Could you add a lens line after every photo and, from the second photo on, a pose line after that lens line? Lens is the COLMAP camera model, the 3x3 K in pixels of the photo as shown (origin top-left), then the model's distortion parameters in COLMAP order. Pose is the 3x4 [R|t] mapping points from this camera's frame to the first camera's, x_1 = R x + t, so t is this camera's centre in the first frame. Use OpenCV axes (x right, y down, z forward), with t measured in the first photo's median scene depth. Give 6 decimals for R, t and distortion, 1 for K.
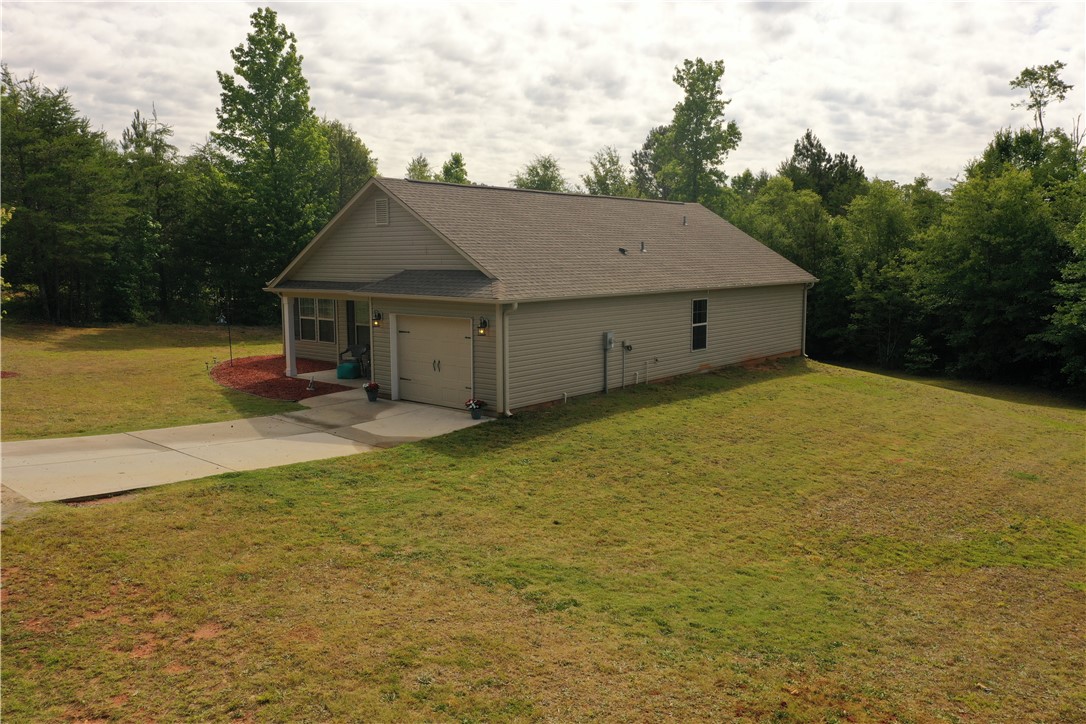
lens RADIAL K [[855.8, 0, 542.1], [0, 855.8, 365.7], [0, 0, 1]] dist [-0.006187, 0.001986]
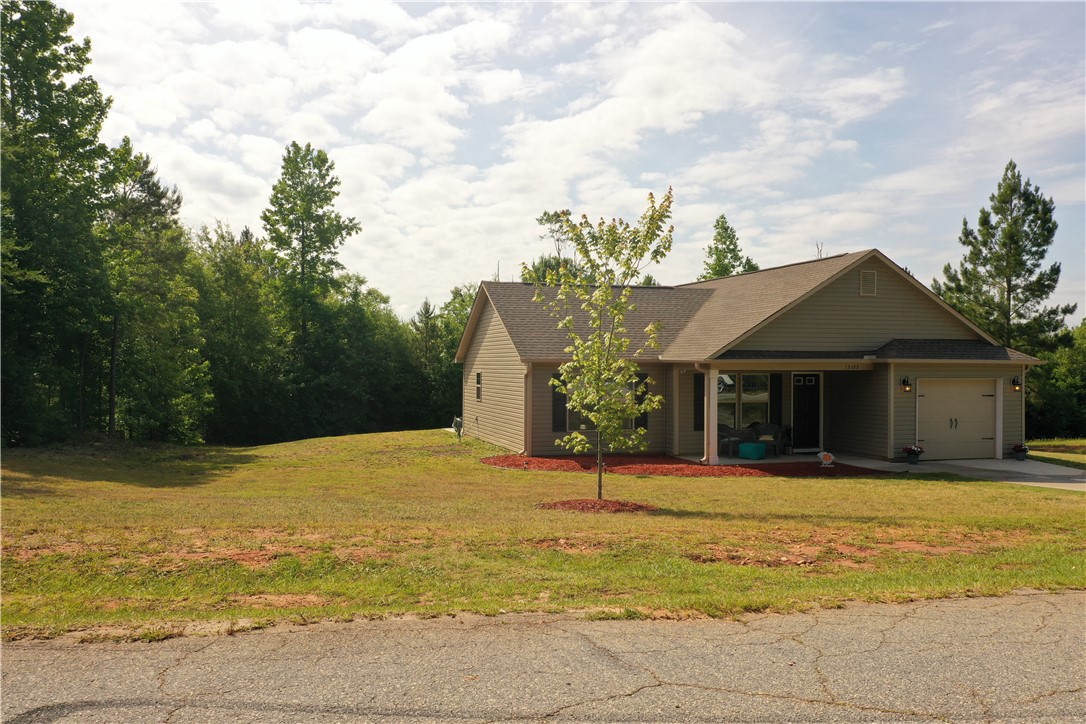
lens RADIAL K [[855.8, 0, 542.1], [0, 855.8, 365.7], [0, 0, 1]] dist [-0.006187, 0.001986]
pose [[0.522046, 0.002970, 0.852912, -0.966481], [0.105336, 0.992114, -0.067929, -0.039585], [-0.846388, 0.125305, 0.517616, 0.612977]]
